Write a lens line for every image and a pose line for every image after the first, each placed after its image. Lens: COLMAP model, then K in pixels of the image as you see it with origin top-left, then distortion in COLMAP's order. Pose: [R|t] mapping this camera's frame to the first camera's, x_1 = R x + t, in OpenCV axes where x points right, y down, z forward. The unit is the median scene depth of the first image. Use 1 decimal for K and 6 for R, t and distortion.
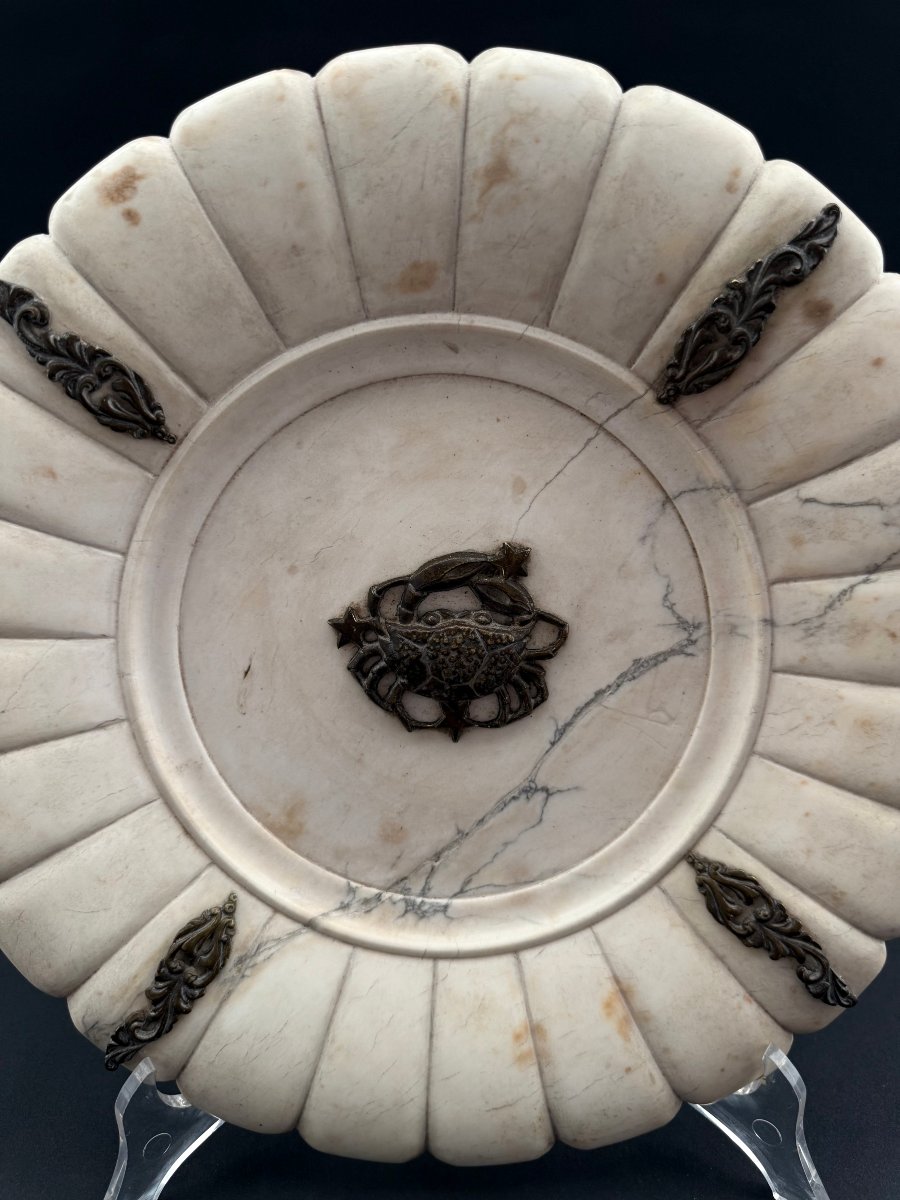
lens RADIAL K [[865.8, 0, 450.0], [0, 865.8, 600.0], [0, 0, 1]] dist [0.097464, -0.269339]
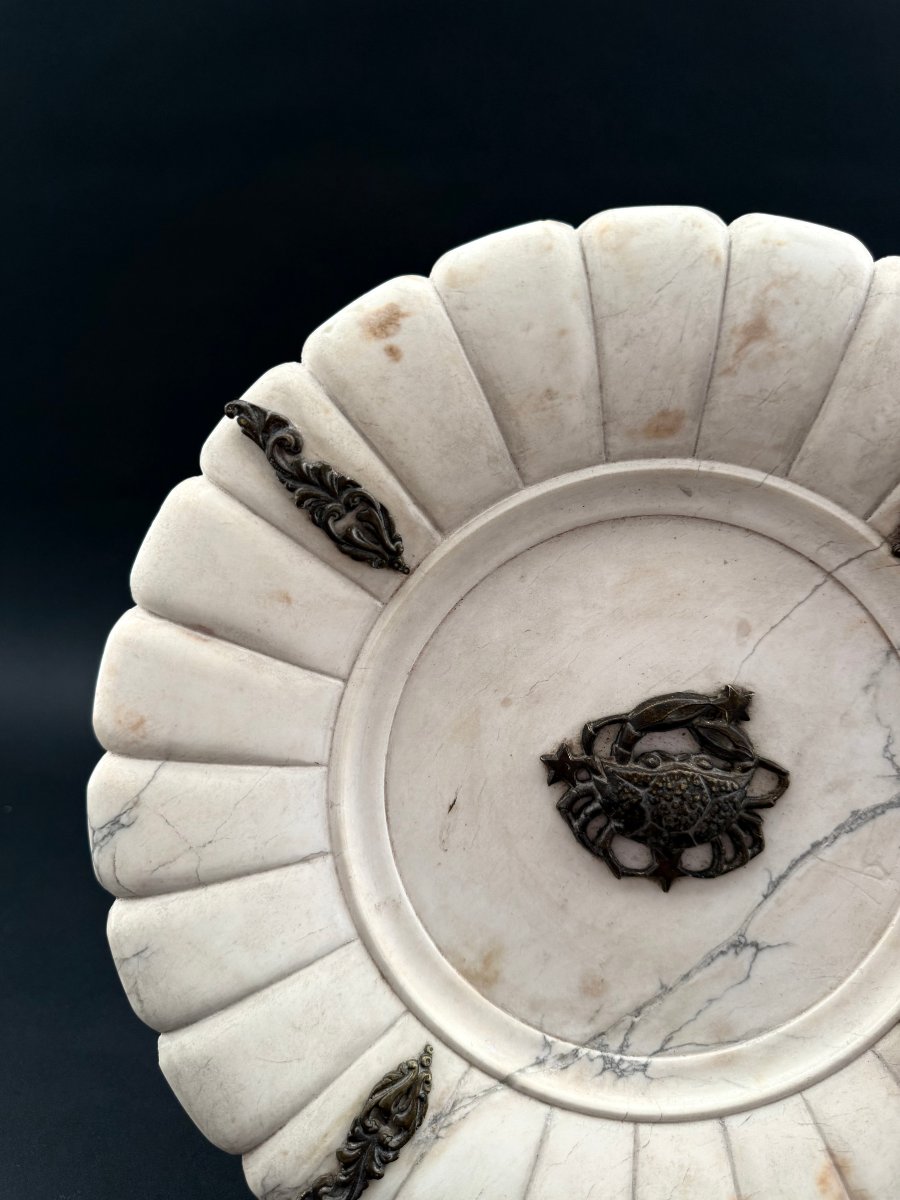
lens RADIAL K [[865.8, 0, 450.0], [0, 865.8, 600.0], [0, 0, 1]] dist [0.097464, -0.269339]
pose [[0.998941, 0.045204, 0.008555, -0.266352], [-0.044062, 0.993531, -0.104662, -0.045938], [-0.013231, 0.104174, 0.994471, 0.014992]]
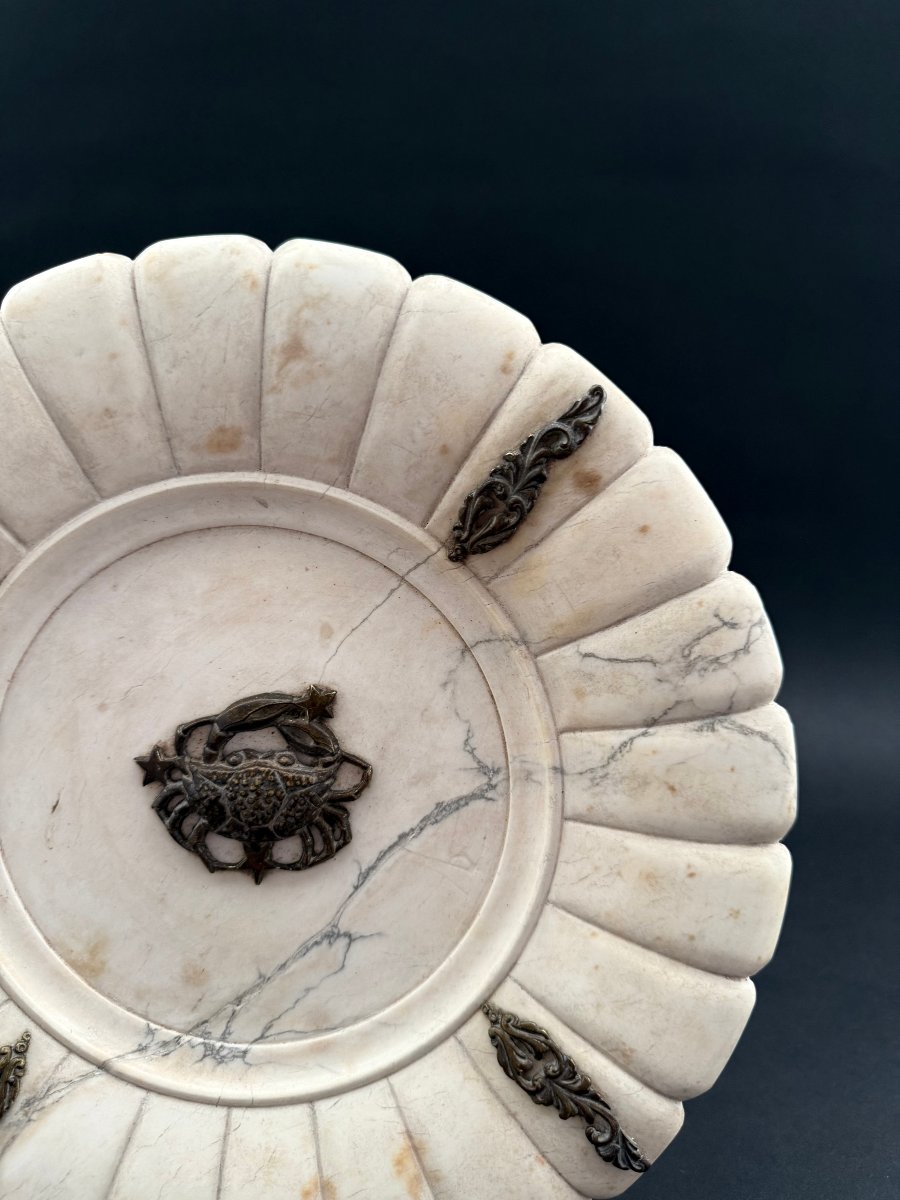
lens RADIAL K [[865.8, 0, 450.0], [0, 865.8, 600.0], [0, 0, 1]] dist [0.097464, -0.269339]
pose [[0.999623, 0.025628, 0.009863, 0.220079], [-0.024234, 0.992222, -0.122103, -0.045612], [-0.012915, 0.121818, 0.992468, -0.043578]]
